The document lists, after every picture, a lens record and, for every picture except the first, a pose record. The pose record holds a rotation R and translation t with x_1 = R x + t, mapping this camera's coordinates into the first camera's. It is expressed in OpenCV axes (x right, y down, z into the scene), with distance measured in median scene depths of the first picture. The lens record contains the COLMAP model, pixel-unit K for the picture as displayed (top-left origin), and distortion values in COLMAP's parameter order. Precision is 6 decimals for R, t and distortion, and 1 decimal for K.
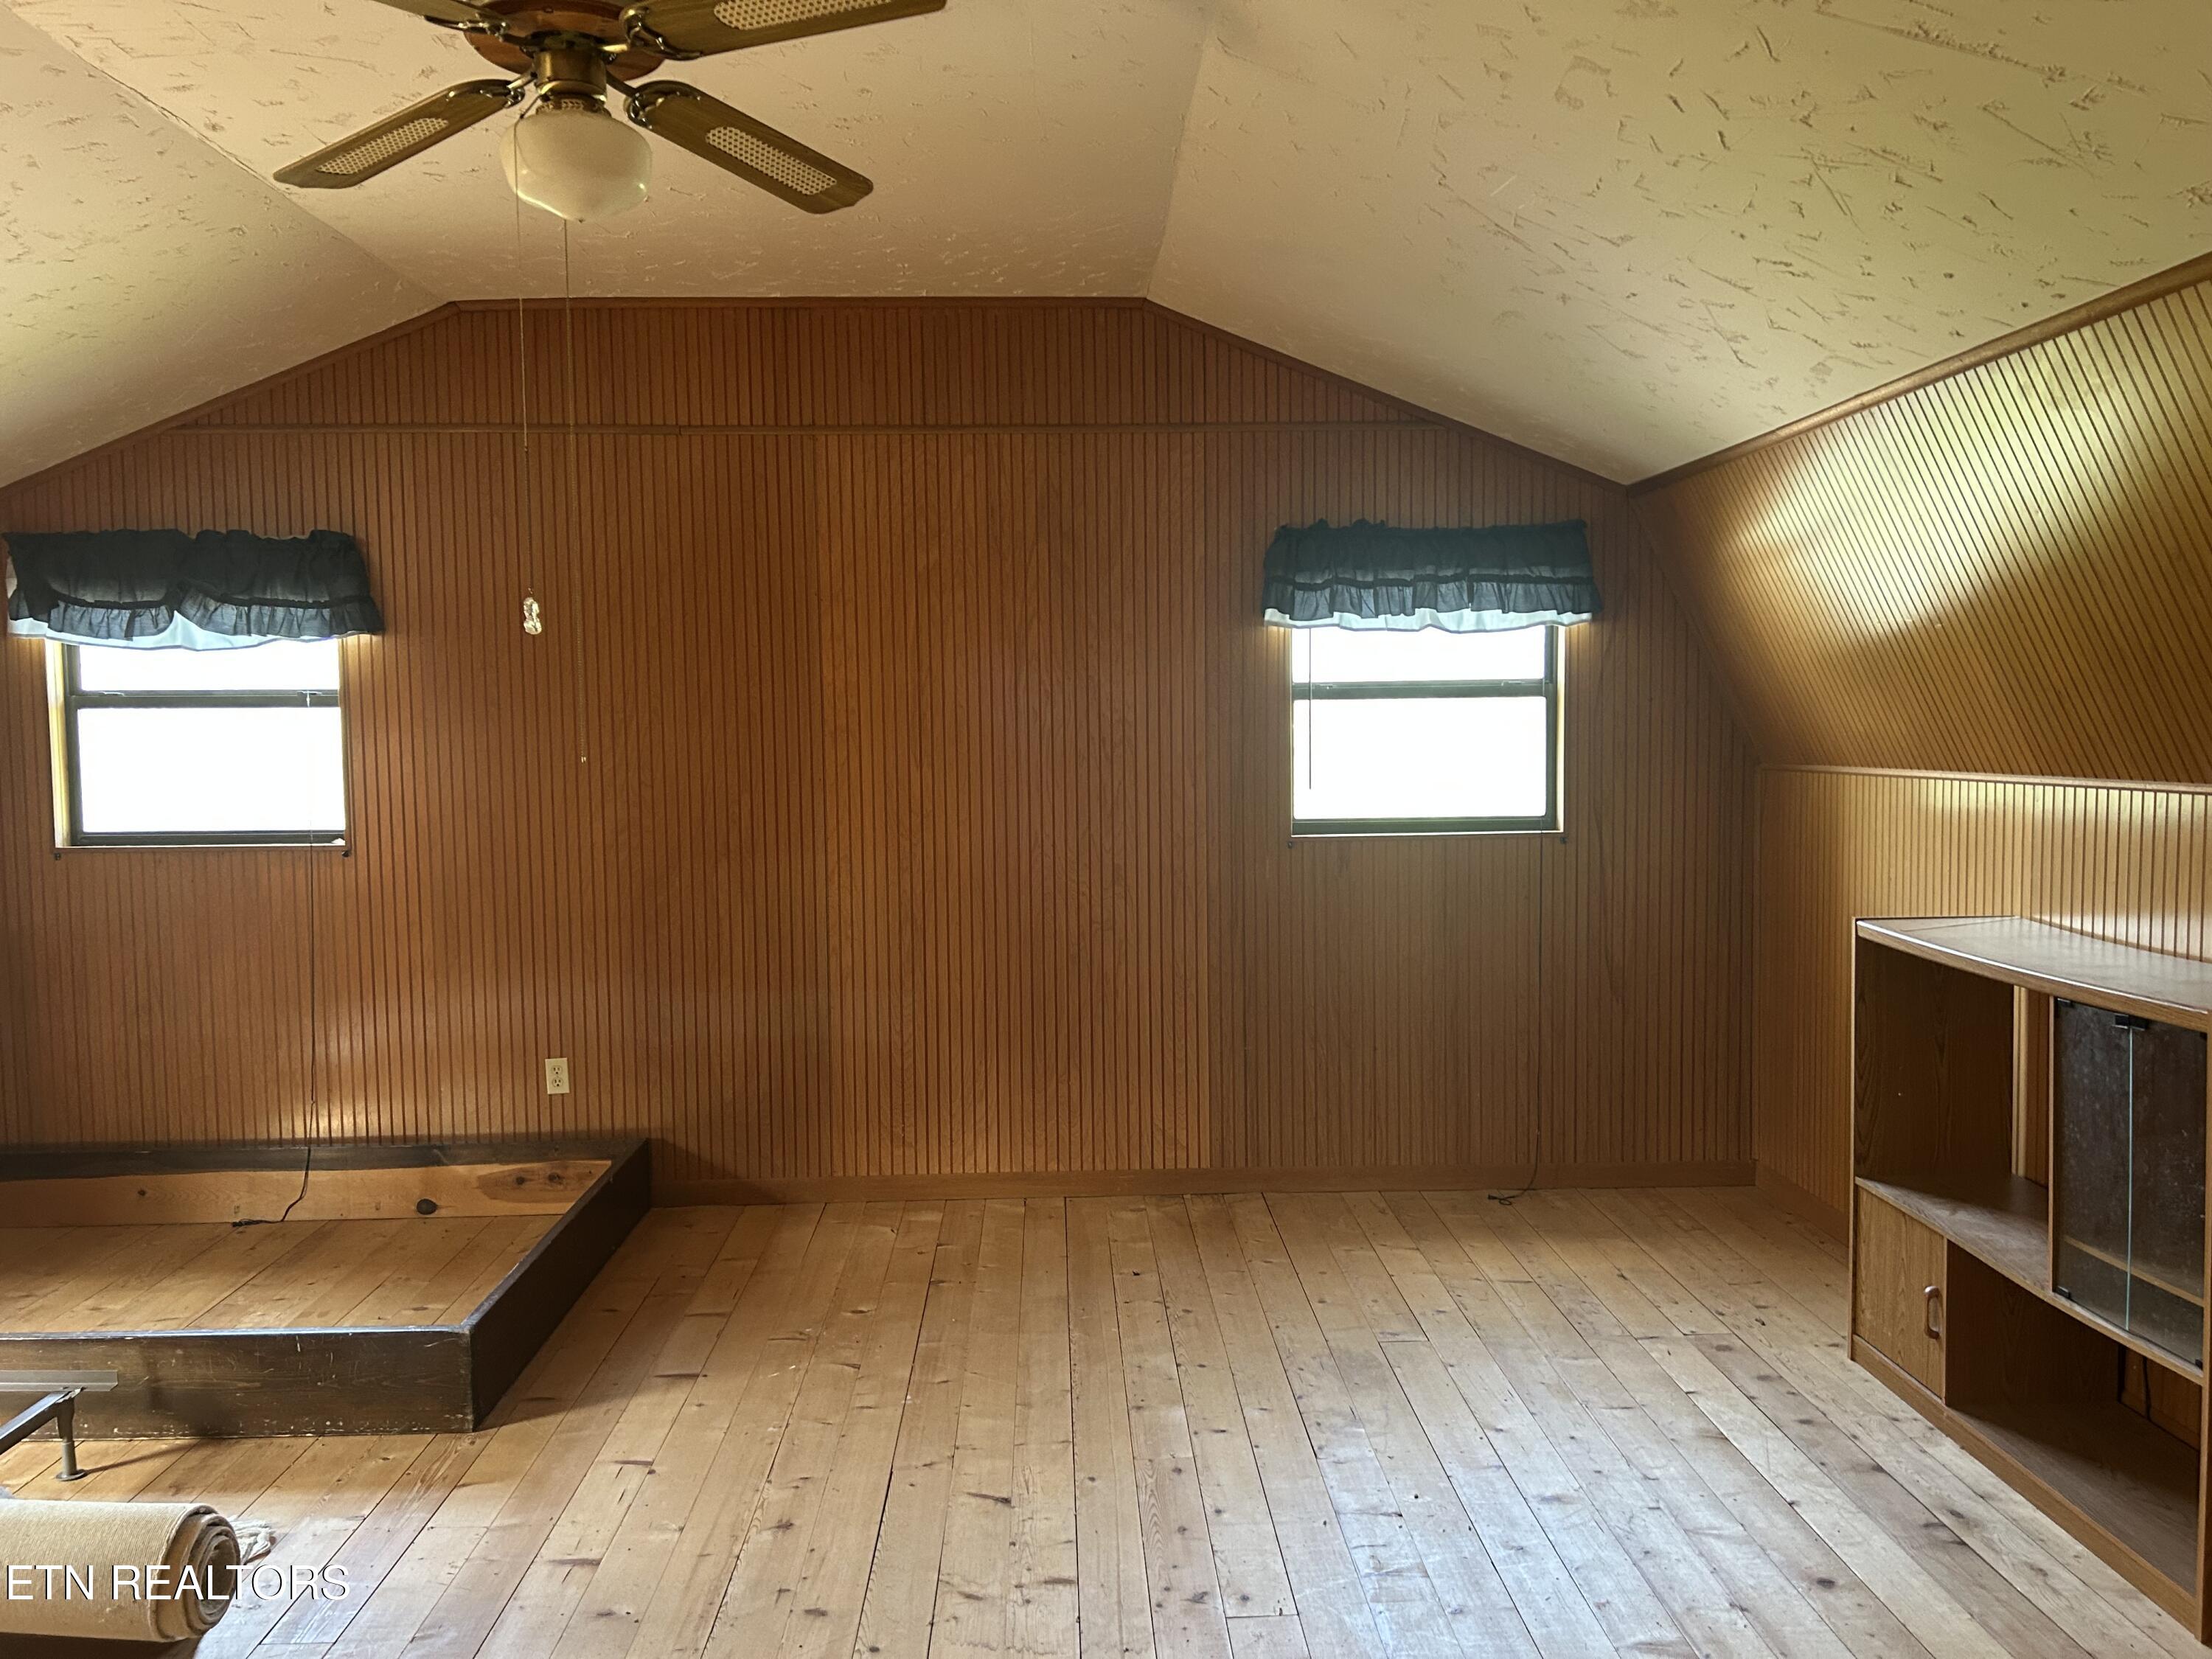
lens RADIAL K [[1671.7, 0, 1098.7], [0, 1671.7, 821.9], [0, 0, 1]] dist [0.063376, -0.072322]
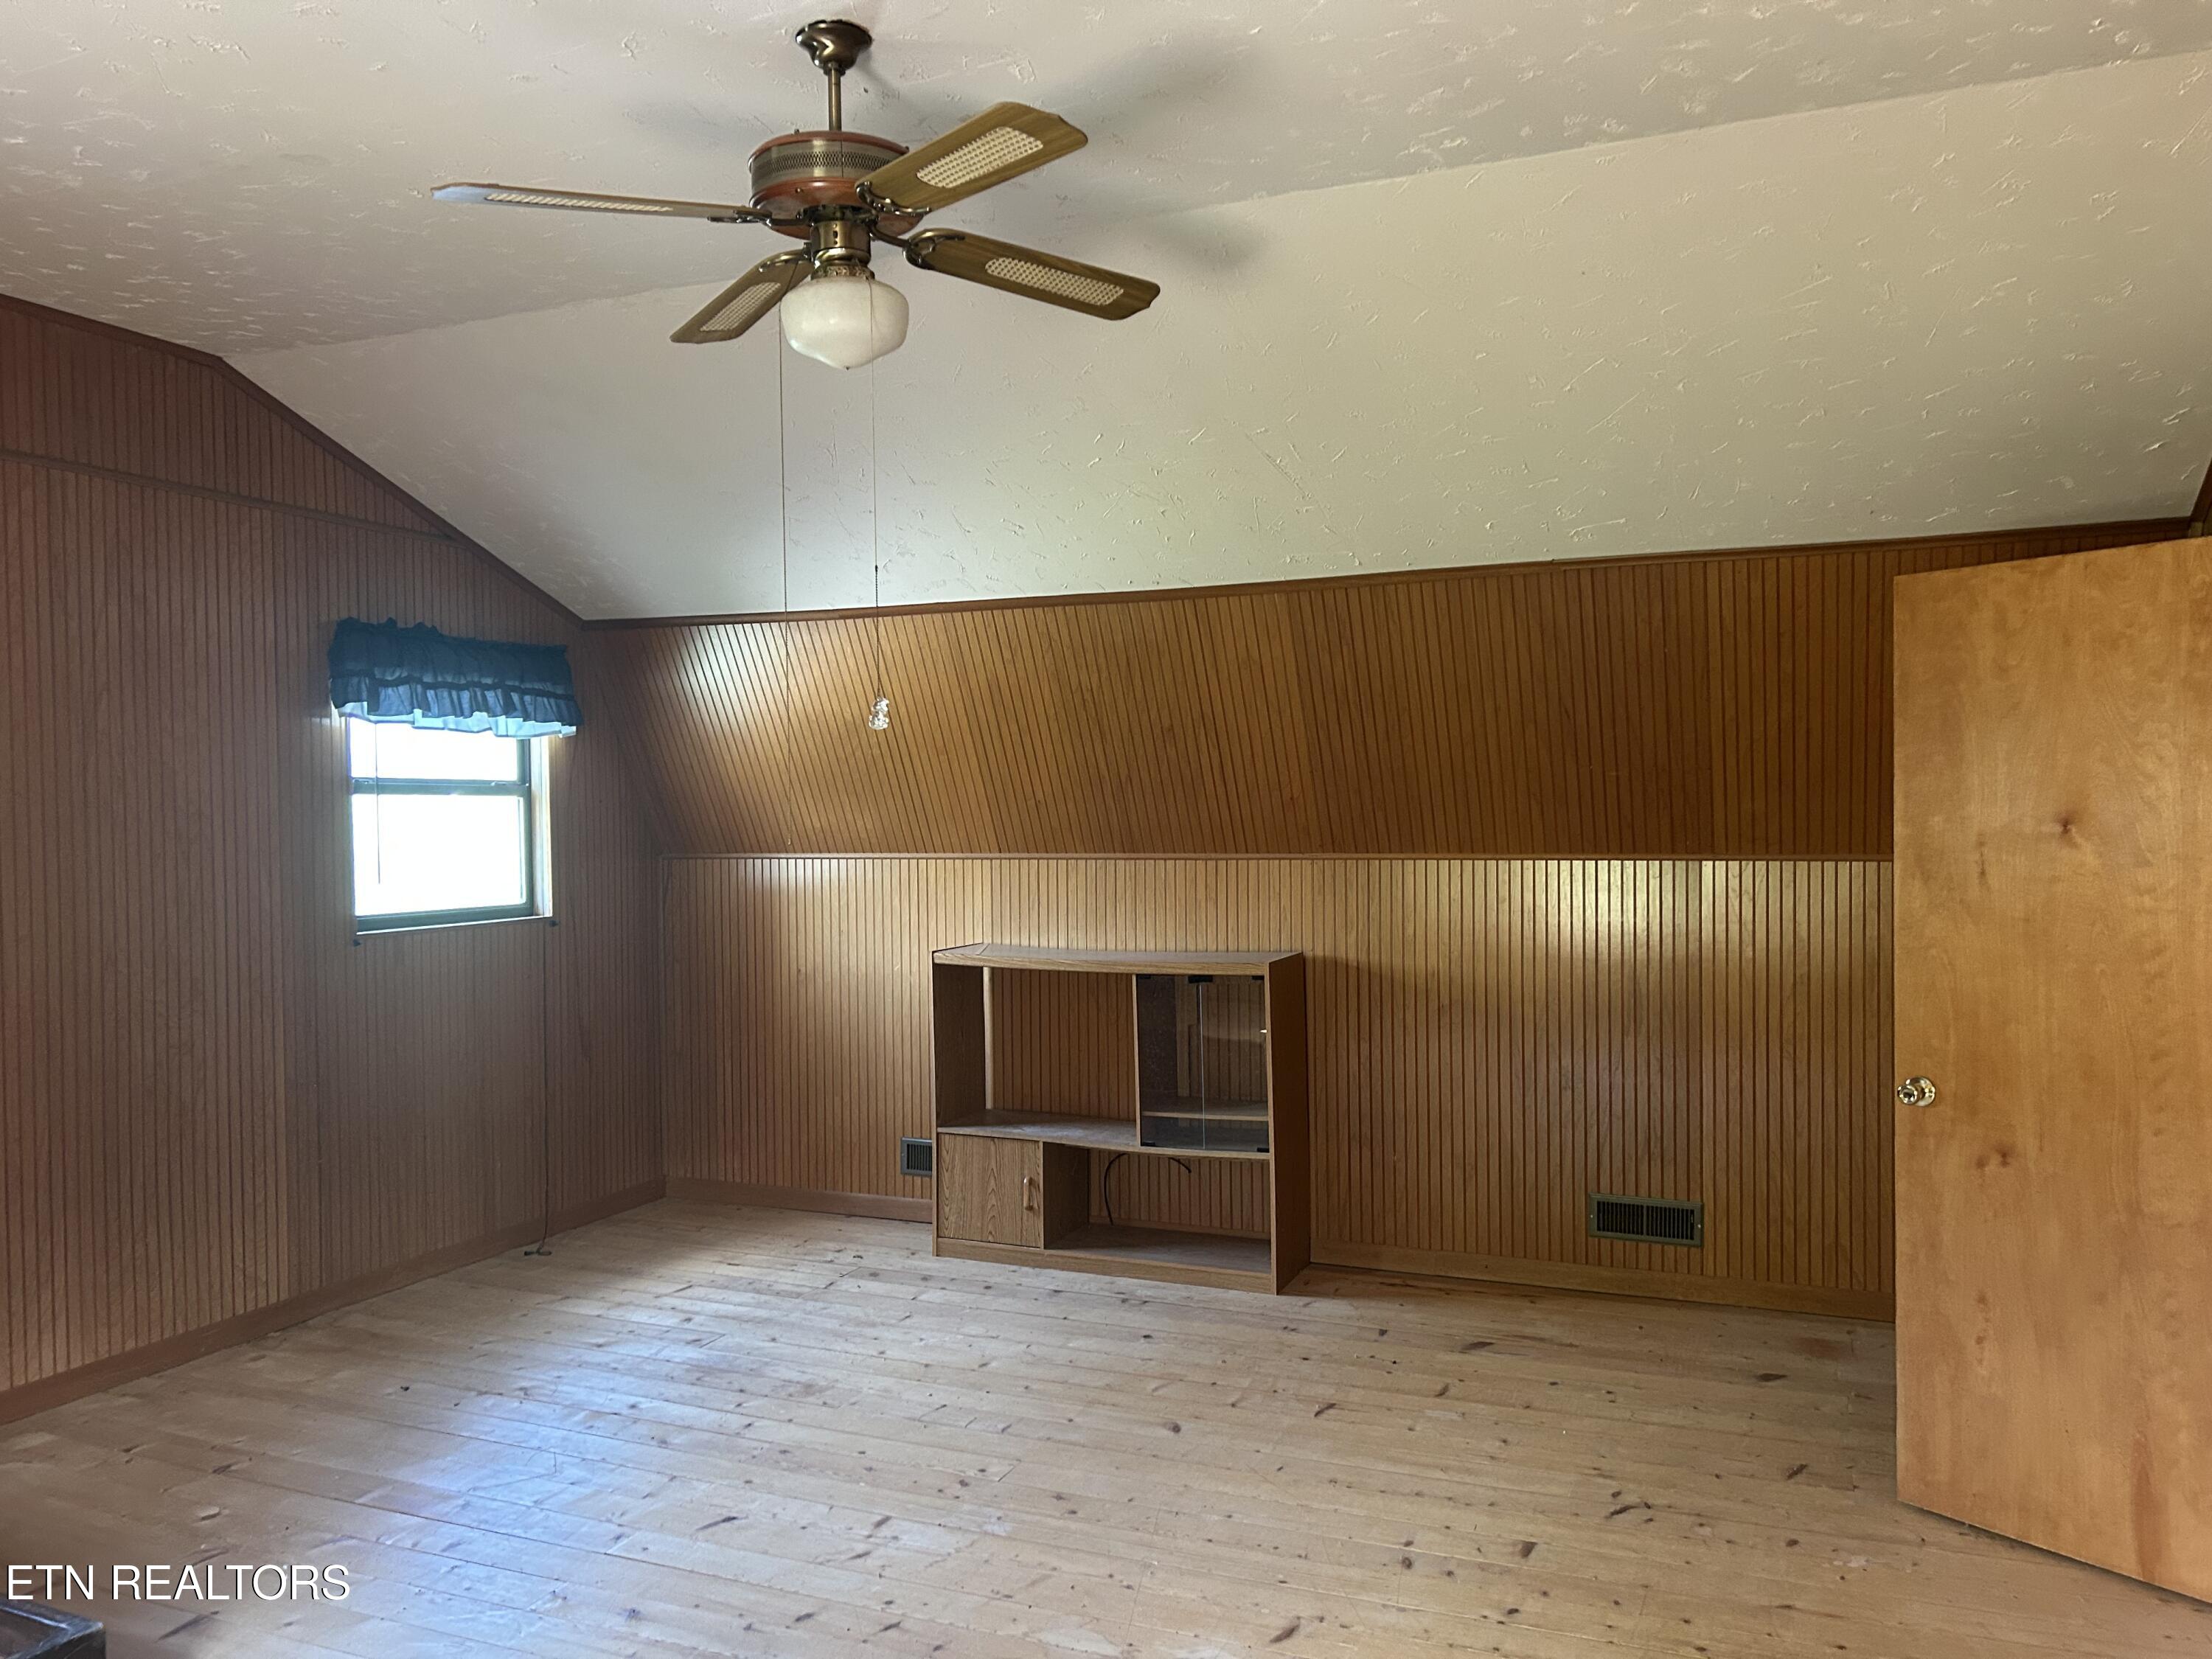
lens RADIAL K [[1671.7, 0, 1098.2], [0, 1671.7, 830.8], [0, 0, 1]] dist [0.063376, -0.072322]
pose [[0.412630, -0.000043, 0.910899, -0.612152], [0.062716, 0.997628, -0.028362, 0.003755], [-0.908737, 0.068830, 0.411654, 0.197319]]
